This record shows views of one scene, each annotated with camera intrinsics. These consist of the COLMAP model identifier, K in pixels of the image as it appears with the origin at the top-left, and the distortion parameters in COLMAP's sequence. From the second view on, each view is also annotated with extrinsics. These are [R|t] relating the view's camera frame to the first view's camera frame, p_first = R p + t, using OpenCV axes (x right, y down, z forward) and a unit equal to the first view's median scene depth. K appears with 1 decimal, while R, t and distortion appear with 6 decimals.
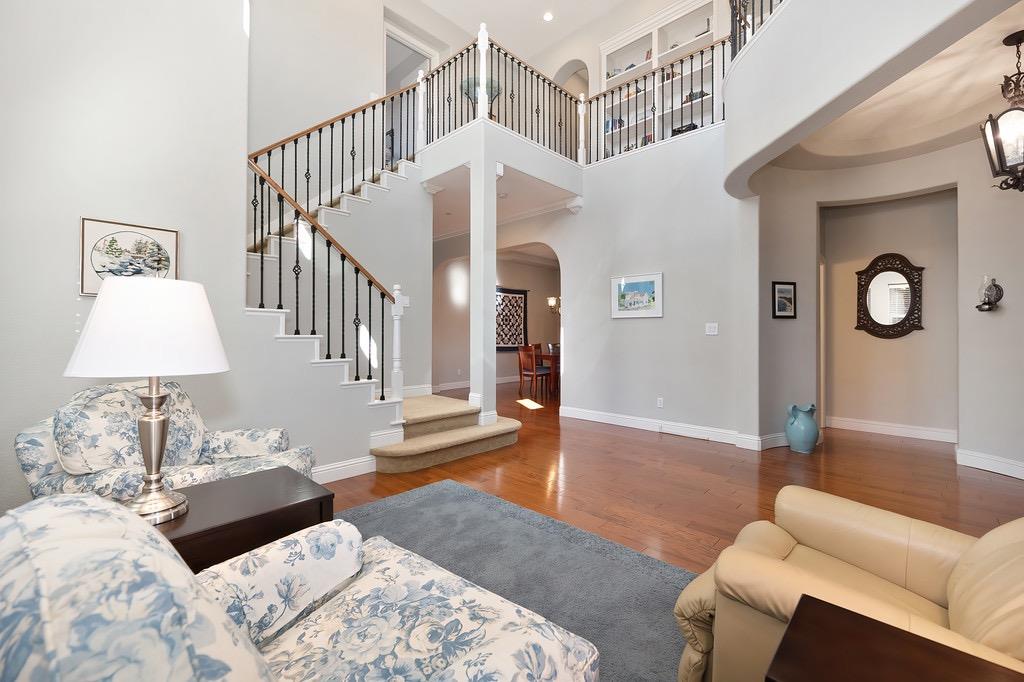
lens RADIAL K [[419.6, 0, 509.4], [0, 419.6, 334.0], [0, 0, 1]] dist [-0.000866, -0.000034]
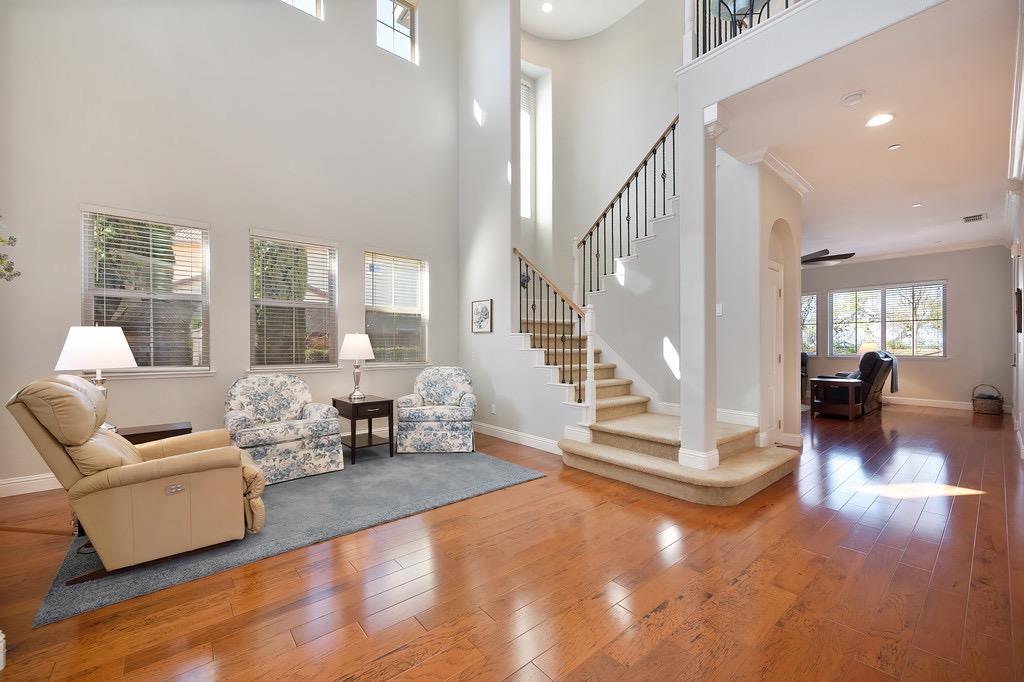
lens RADIAL K [[404.6, 0, 509.3], [0, 404.6, 347.2], [0, 0, 1]] dist [-0.000704, -0.000138]
pose [[-0.100144, -0.002507, -0.994970, 0.831574], [0.002991, 0.999992, -0.002820, 0.001389], [0.994968, -0.003258, -0.100136, 0.877282]]
